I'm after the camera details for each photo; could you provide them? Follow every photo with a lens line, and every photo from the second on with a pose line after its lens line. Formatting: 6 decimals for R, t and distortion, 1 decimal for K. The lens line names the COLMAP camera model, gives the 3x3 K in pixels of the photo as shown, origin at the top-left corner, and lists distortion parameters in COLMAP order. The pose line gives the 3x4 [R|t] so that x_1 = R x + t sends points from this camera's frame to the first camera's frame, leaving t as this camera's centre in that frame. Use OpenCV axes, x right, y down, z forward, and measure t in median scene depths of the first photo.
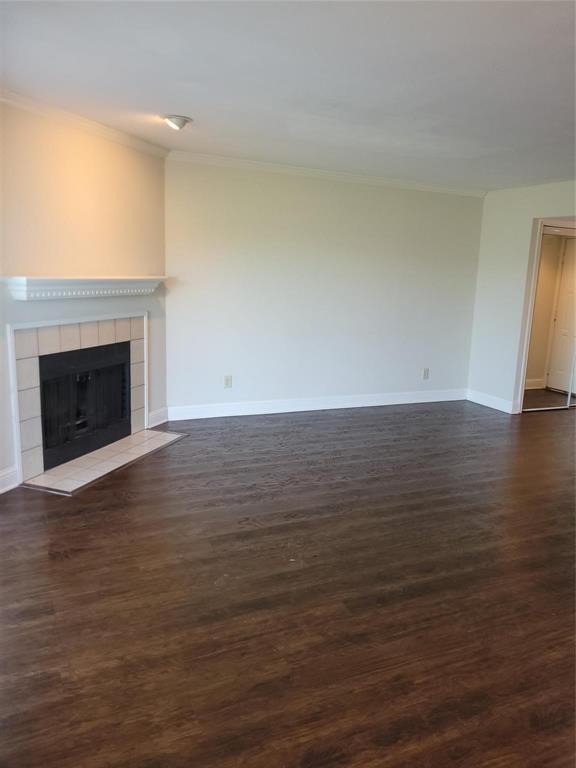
lens RADIAL K [[586.5, 0, 288.0], [0, 586.5, 384.0], [0, 0, 1]] dist [0.000987, 0.000191]
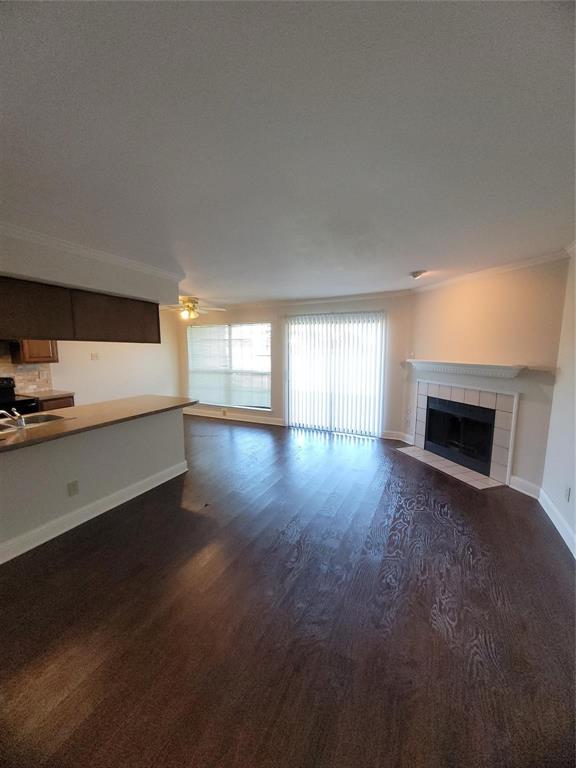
lens RADIAL K [[307.3, 0, 288.0], [0, 307.3, 384.0], [0, 0, 1]] dist [0.000084, 0.000003]
pose [[-0.787079, 0.038383, -0.615657, 0.543977], [-0.145998, 0.958113, 0.246384, -0.232959], [0.599326, 0.283808, -0.748506, 1.200654]]
